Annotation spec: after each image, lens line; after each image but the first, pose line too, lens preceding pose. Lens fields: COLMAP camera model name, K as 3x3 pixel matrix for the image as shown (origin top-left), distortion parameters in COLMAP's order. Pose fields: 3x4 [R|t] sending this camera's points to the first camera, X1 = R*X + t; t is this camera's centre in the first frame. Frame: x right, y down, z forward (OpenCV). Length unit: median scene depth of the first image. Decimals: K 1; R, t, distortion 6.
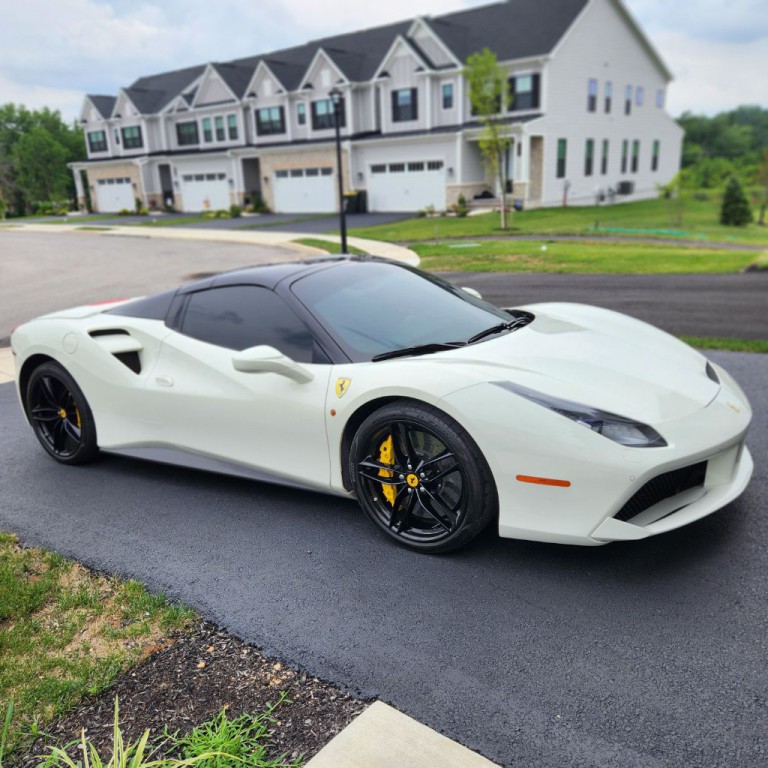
lens RADIAL K [[677.2, 0, 367.3], [0, 677.2, 387.8], [0, 0, 1]] dist [0.078540, -0.068950]
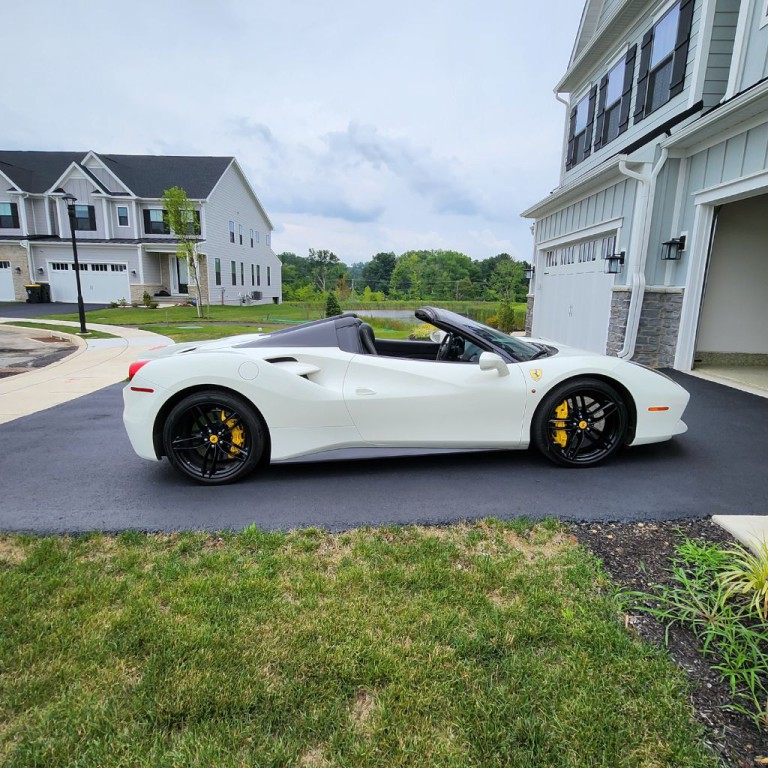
lens RADIAL K [[487.6, 0, 393.9], [0, 487.6, 392.5], [0, 0, 1]] dist [0.008108, -0.003651]
pose [[0.786968, -0.069900, 0.613022, -0.691013], [0.124670, 0.991083, -0.047037, 0.035994], [-0.604267, 0.113442, 0.788665, 0.203987]]
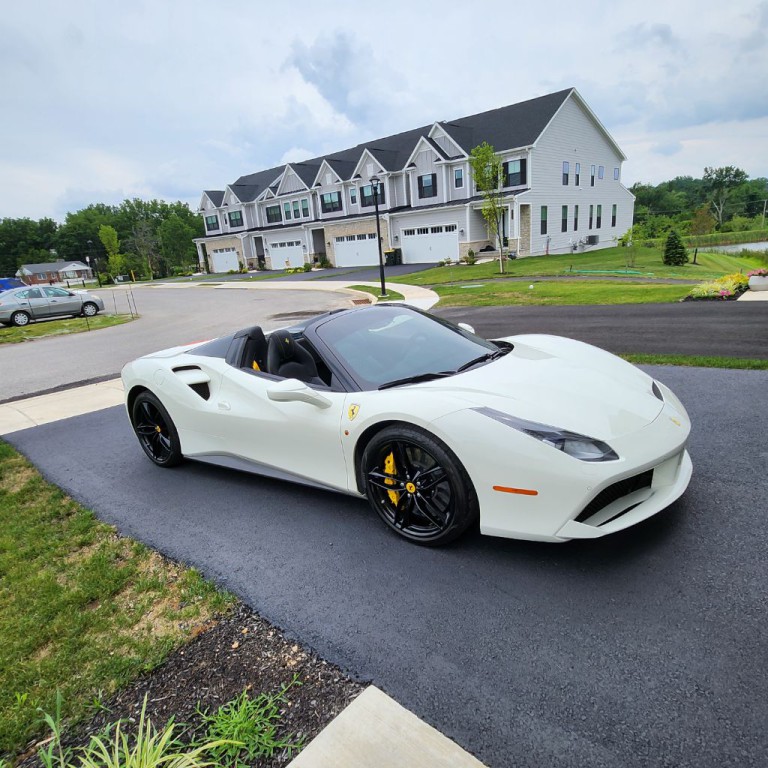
lens RADIAL K [[487.6, 0, 378.6], [0, 487.6, 397.2], [0, 0, 1]] dist [0.008108, -0.003651]
pose [[0.998039, -0.022896, -0.058265, 0.041820], [0.023666, 0.999641, 0.012558, -0.026338], [0.057956, -0.013912, 0.998222, 0.075027]]
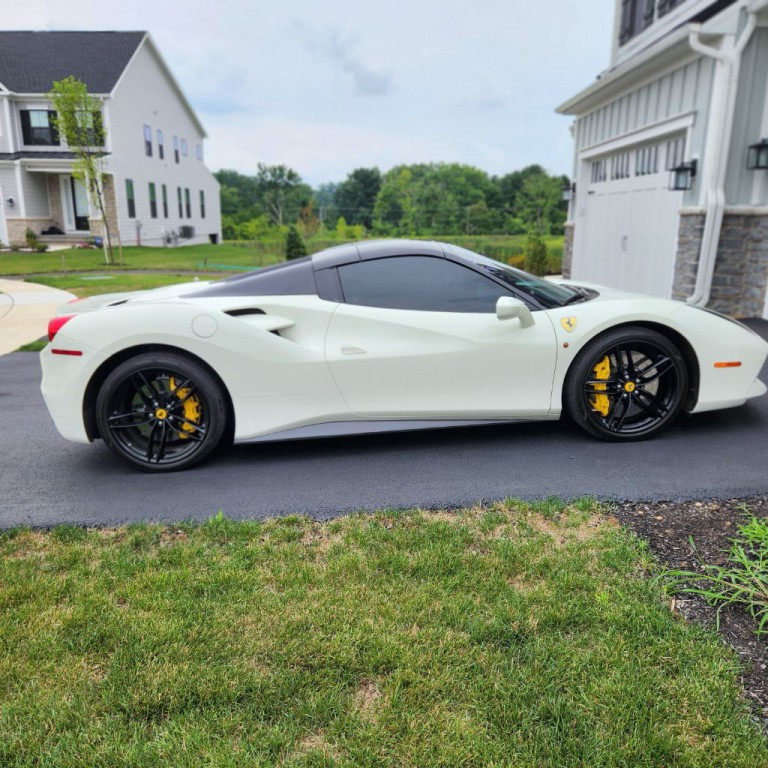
lens RADIAL K [[677.2, 0, 383.6], [0, 677.2, 393.2], [0, 0, 1]] dist [0.078540, -0.068950]
pose [[0.783836, -0.109750, 0.611192, -0.747978], [0.144006, 0.989552, -0.006993, 0.058084], [-0.604039, 0.093497, 0.791451, 0.149006]]
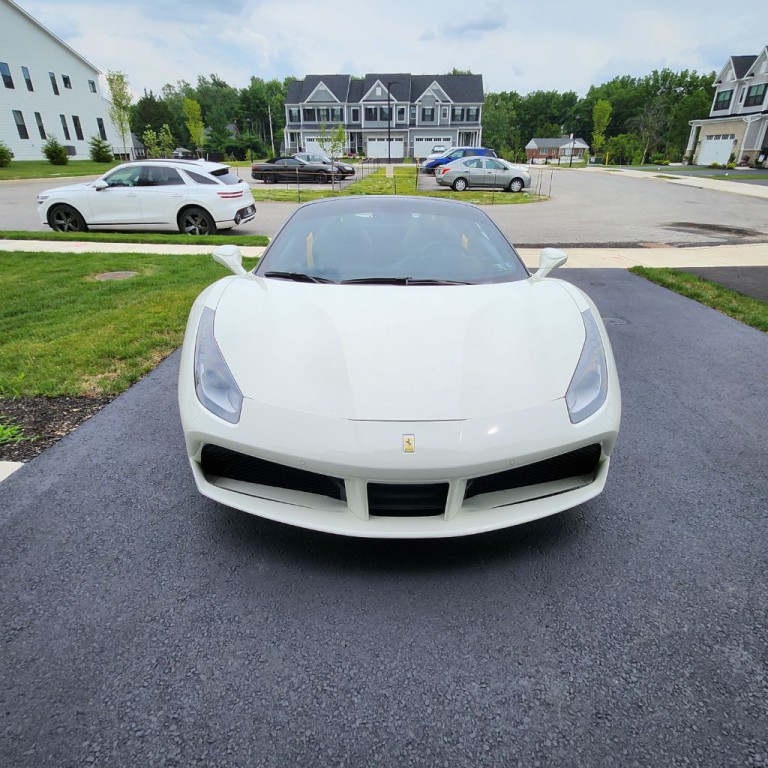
lens RADIAL K [[491.5, 0, 380.7], [0, 491.5, 387.7], [0, 0, 1]] dist [0.005829, -0.002301]
pose [[0.590402, 0.393178, -0.704867, 0.662447], [-0.260313, 0.919414, 0.294813, -0.134445], [0.763978, 0.009428, 0.645173, 0.491591]]
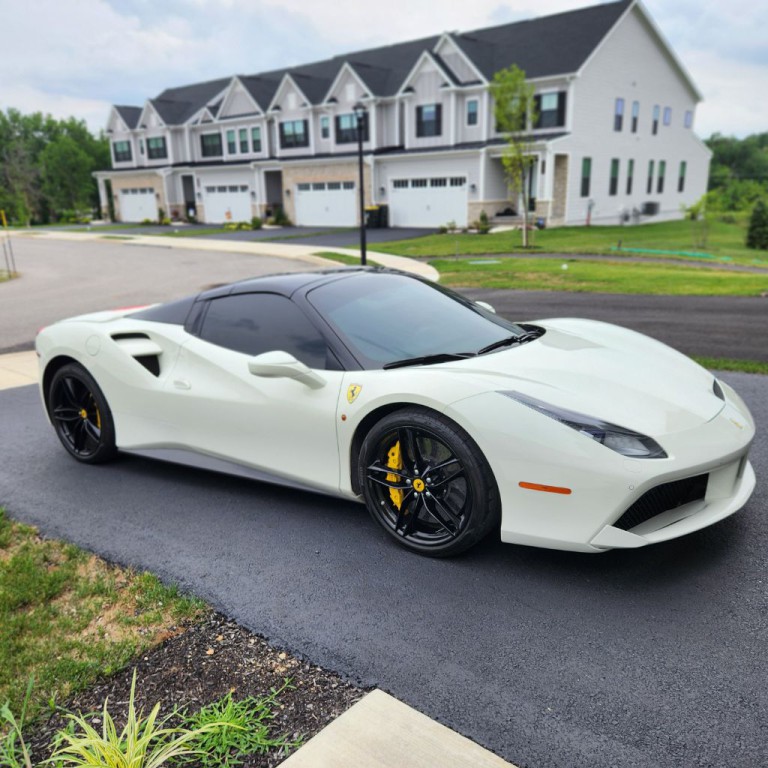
lens RADIAL K [[682.0, 0, 368.5], [0, 682.0, 401.5], [0, 0, 1]] dist [0.068860, -0.061045]
pose [[0.999355, 0.028074, -0.022392, 0.006489], [-0.028143, 0.999600, -0.002795, 0.009620], [0.022304, 0.003424, 0.999745, -0.025085]]
